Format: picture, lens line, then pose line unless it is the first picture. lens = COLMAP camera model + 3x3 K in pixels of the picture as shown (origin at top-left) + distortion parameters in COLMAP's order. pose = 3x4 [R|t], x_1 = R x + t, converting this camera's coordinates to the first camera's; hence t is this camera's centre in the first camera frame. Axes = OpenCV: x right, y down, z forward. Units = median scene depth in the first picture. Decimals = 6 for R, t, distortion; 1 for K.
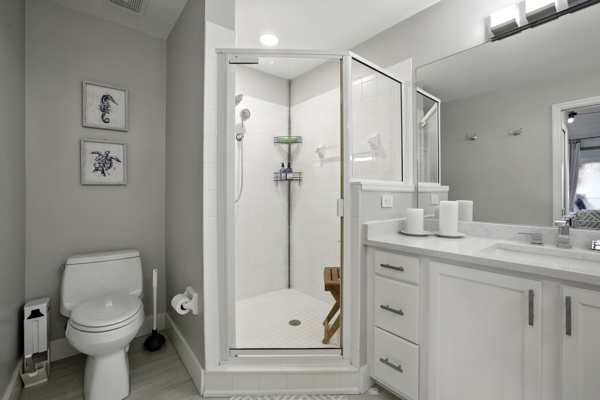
lens RADIAL K [[263.5, 0, 302.4], [0, 263.5, 190.1], [0, 0, 1]] dist [-0.033202, 0.008218]
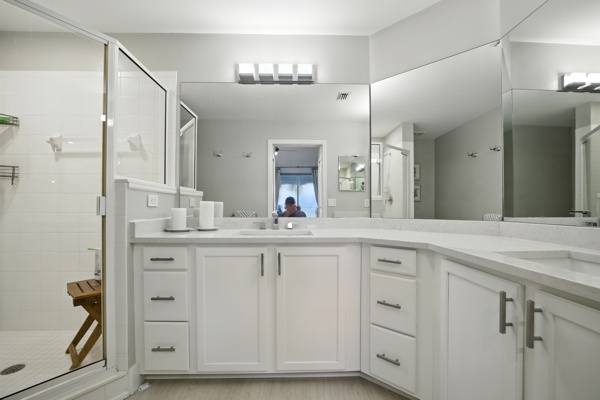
lens RADIAL K [[263.5, 0, 305.1], [0, 263.5, 205.8], [0, 0, 1]] dist [-0.033202, 0.008218]
pose [[0.602174, -0.000081, 0.798365, -0.146318], [-0.003043, 0.999992, 0.002397, 0.061135], [-0.798359, -0.003873, 0.602169, -0.107968]]
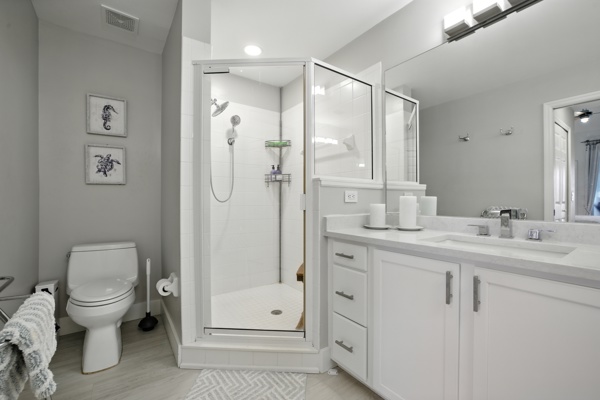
lens RADIAL K [[263.5, 0, 310.9], [0, 263.5, 199.5], [0, 0, 1]] dist [-0.033202, 0.008218]
pose [[0.997426, -0.001673, -0.071688, 0.251865], [0.001941, 0.999991, 0.003664, 0.051790], [0.071681, -0.003794, 0.997420, -0.083610]]
